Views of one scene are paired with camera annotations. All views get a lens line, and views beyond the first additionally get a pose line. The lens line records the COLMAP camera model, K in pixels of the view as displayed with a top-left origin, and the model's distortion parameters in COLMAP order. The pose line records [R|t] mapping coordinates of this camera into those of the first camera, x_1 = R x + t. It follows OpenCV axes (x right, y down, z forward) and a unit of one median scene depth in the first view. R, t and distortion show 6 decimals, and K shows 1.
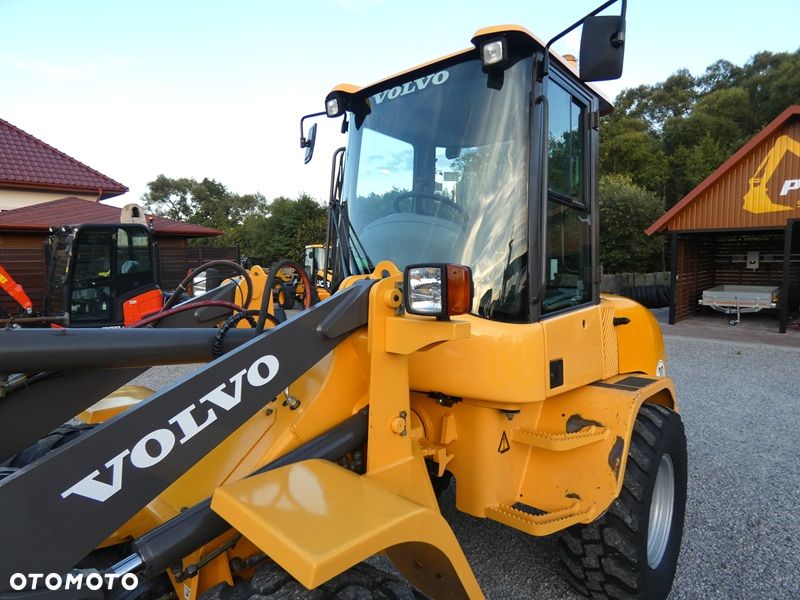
lens RADIAL K [[485.1, 0, 401.4], [0, 485.1, 297.6], [0, 0, 1]] dist [-0.001317, 0.000377]
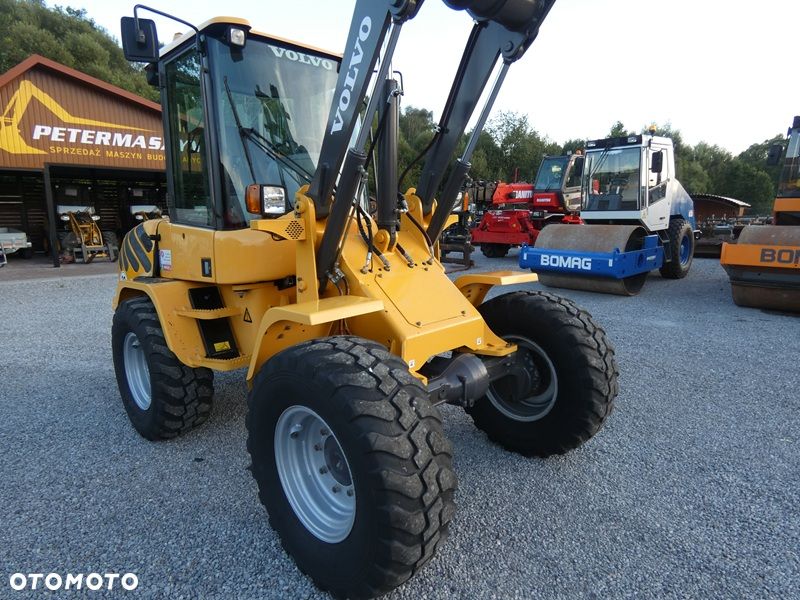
lens RADIAL K [[485.1, 0, 401.4], [0, 485.1, 297.6], [0, 0, 1]] dist [-0.001317, 0.000377]
pose [[0.049045, -0.178567, 0.982705, -1.355550], [0.062245, 0.982523, 0.175427, -0.024873], [-0.996855, 0.052565, 0.059303, 0.718378]]
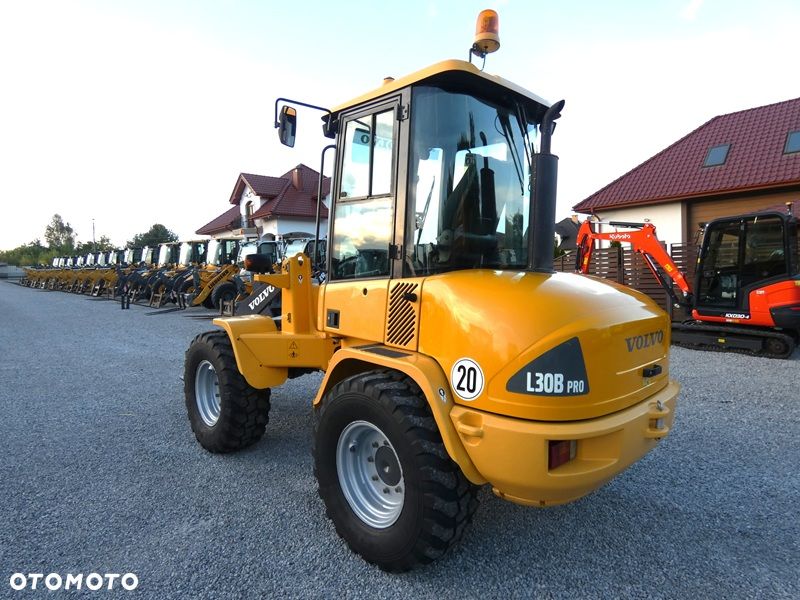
lens RADIAL K [[481.1, 0, 400.9], [0, 481.1, 299.2], [0, 0, 1]] dist [-0.000542, -0.000635]
pose [[-0.076979, 0.058862, -0.995294, 1.684717], [-0.046272, 0.996969, 0.062540, -0.011057], [0.995958, 0.050869, -0.074022, 1.219432]]
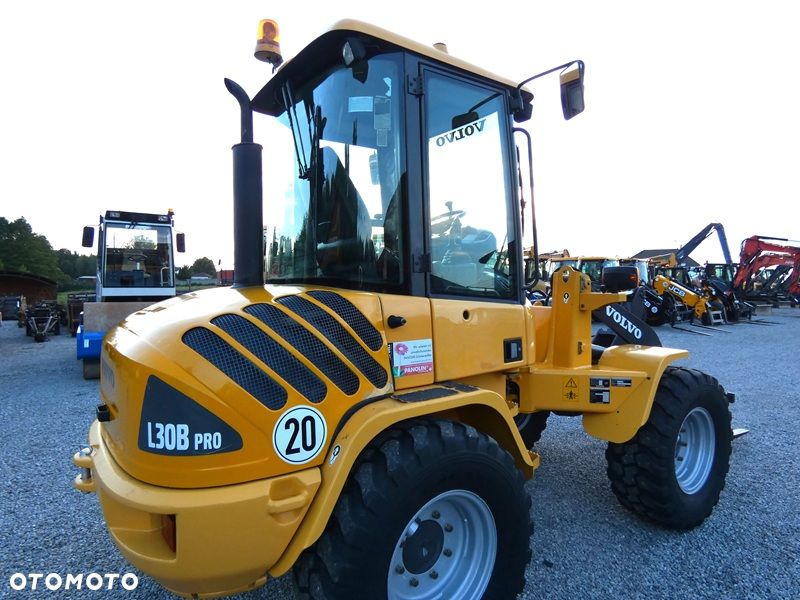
lens RADIAL K [[487.7, 0, 408.0], [0, 487.7, 296.0], [0, 0, 1]] dist [-0.002257, -0.001023]
pose [[-0.977392, -0.018196, 0.210649, -0.126578], [-0.005617, 0.998173, 0.060164, -0.090001], [-0.211359, 0.057621, -0.975709, 2.357503]]
